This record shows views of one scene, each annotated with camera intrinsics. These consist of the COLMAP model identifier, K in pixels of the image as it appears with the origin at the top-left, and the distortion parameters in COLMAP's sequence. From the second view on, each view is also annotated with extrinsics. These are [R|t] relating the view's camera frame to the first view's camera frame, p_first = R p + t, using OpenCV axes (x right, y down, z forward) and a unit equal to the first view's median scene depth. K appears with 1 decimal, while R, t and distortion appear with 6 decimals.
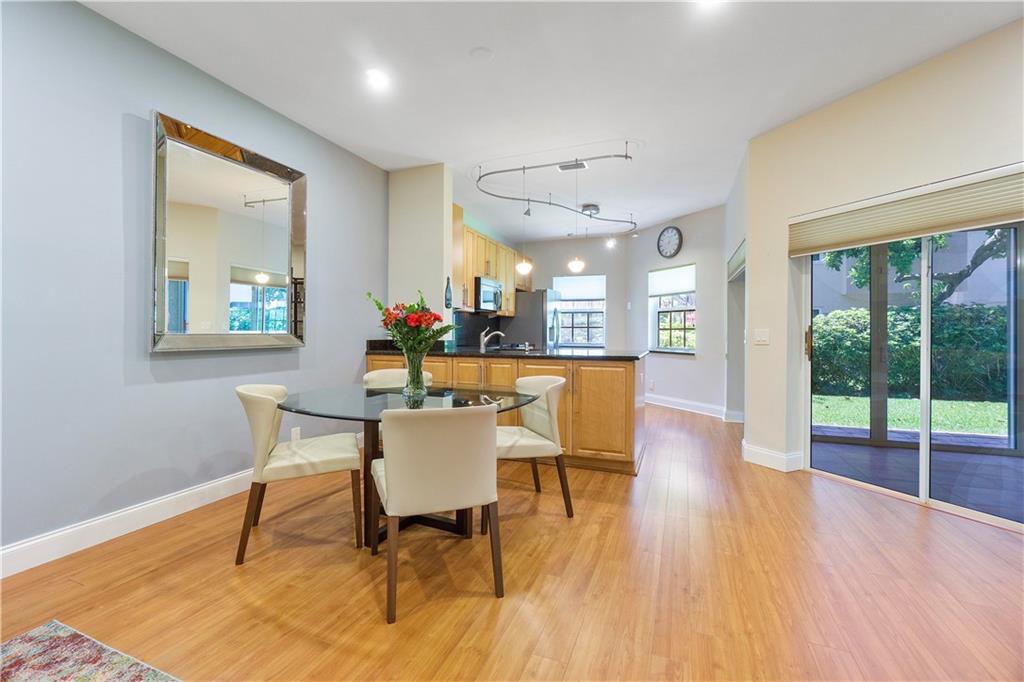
lens RADIAL K [[443.4, 0, 506.9], [0, 443.4, 334.1], [0, 0, 1]] dist [-0.001001, 0.000039]
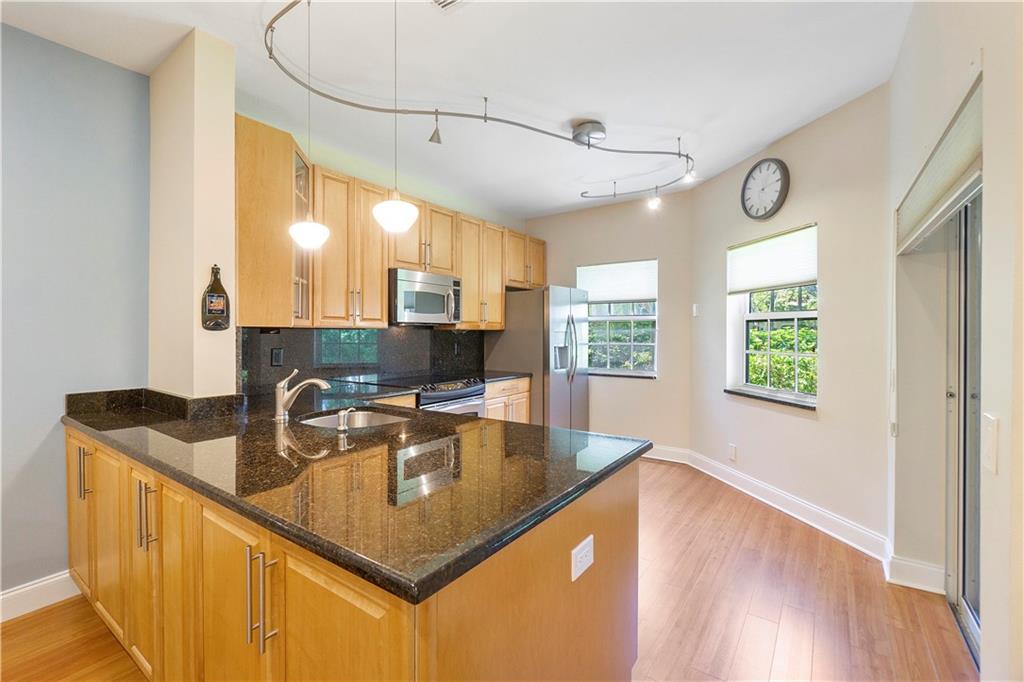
lens RADIAL K [[443.4, 0, 506.9], [0, 443.4, 334.1], [0, 0, 1]] dist [-0.001001, 0.000039]
pose [[0.969345, -0.002808, -0.245688, 0.205077], [0.002966, 0.999996, 0.000273, -0.037291], [0.245686, -0.000993, 0.969349, 0.424614]]
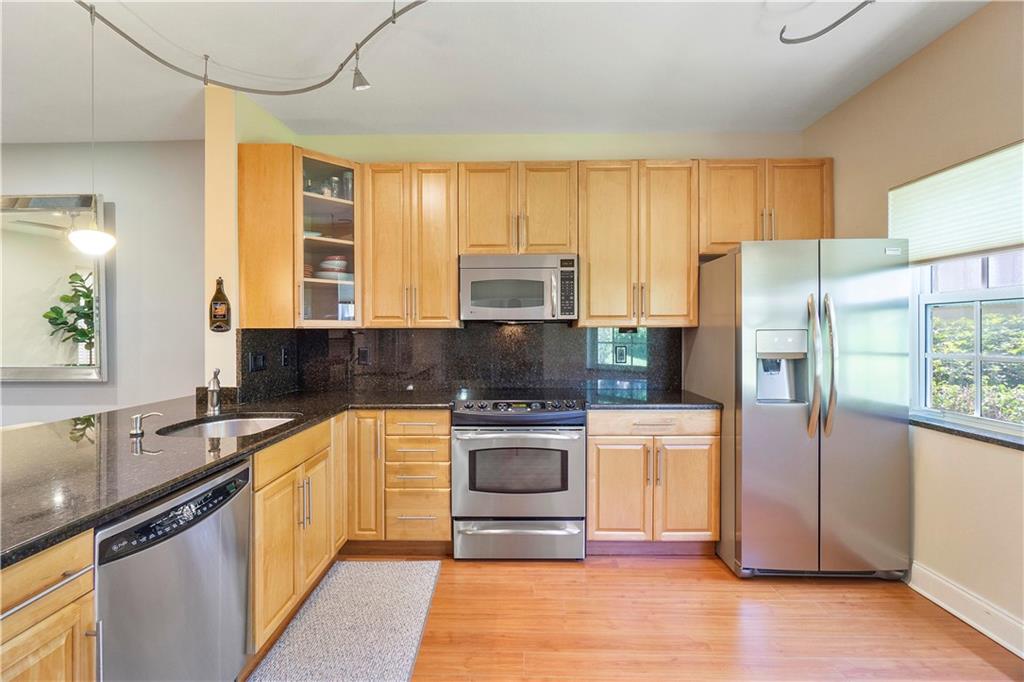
lens RADIAL K [[443.4, 0, 506.9], [0, 443.4, 334.1], [0, 0, 1]] dist [-0.001001, 0.000039]
pose [[0.348023, -0.002605, -0.937482, 0.375941], [0.004175, 0.999991, -0.001229, -0.037152], [0.937477, -0.003486, 0.348031, 0.801501]]
